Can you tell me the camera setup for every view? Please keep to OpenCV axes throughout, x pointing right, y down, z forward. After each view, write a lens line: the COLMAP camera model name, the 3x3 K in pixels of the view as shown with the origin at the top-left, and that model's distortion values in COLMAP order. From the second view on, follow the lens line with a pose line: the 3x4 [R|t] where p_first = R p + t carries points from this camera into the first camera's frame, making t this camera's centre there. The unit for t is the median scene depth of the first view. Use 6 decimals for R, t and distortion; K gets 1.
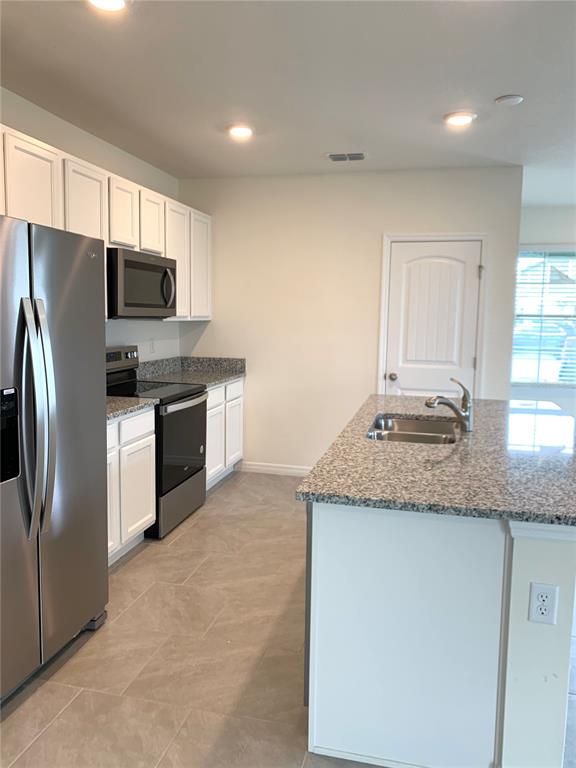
lens RADIAL K [[588.8, 0, 294.1], [0, 588.8, 380.7], [0, 0, 1]] dist [0.021071, -0.004190]
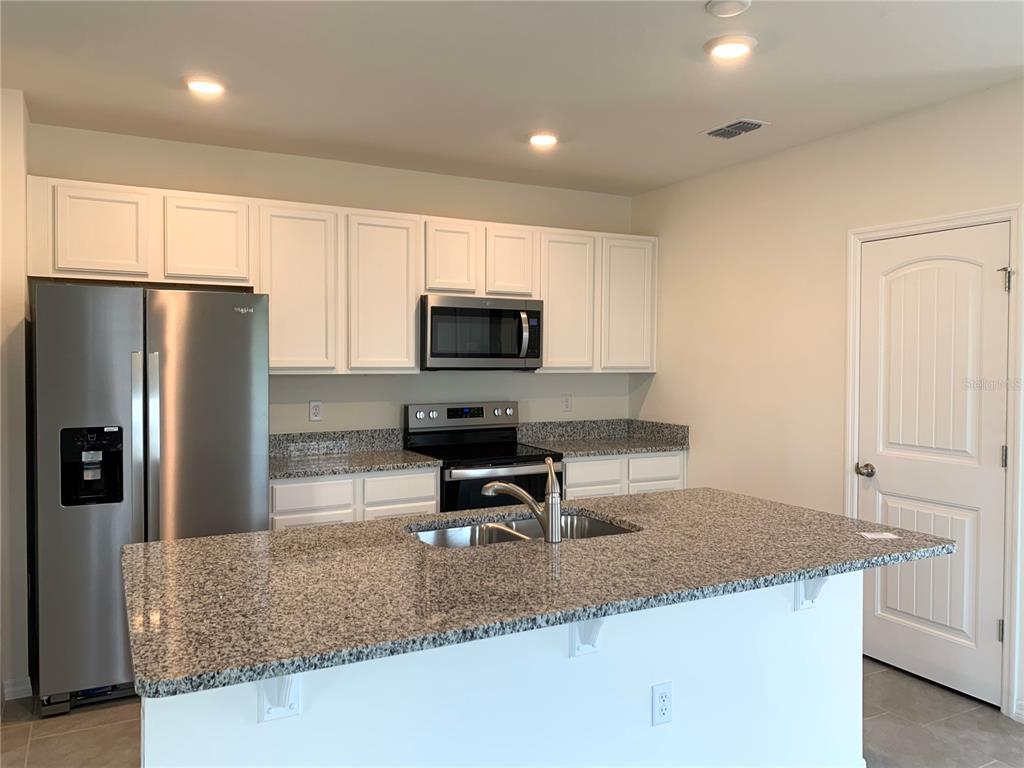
lens RADIAL K [[785.1, 0, 519.6], [0, 785.1, 386.1], [0, 0, 1]] dist [0.021071, -0.004190]
pose [[0.649408, 0.015362, -0.760285, 0.552909], [-0.080252, 0.995597, -0.048433, -0.024976], [0.756193, 0.092467, 0.647782, 0.240708]]
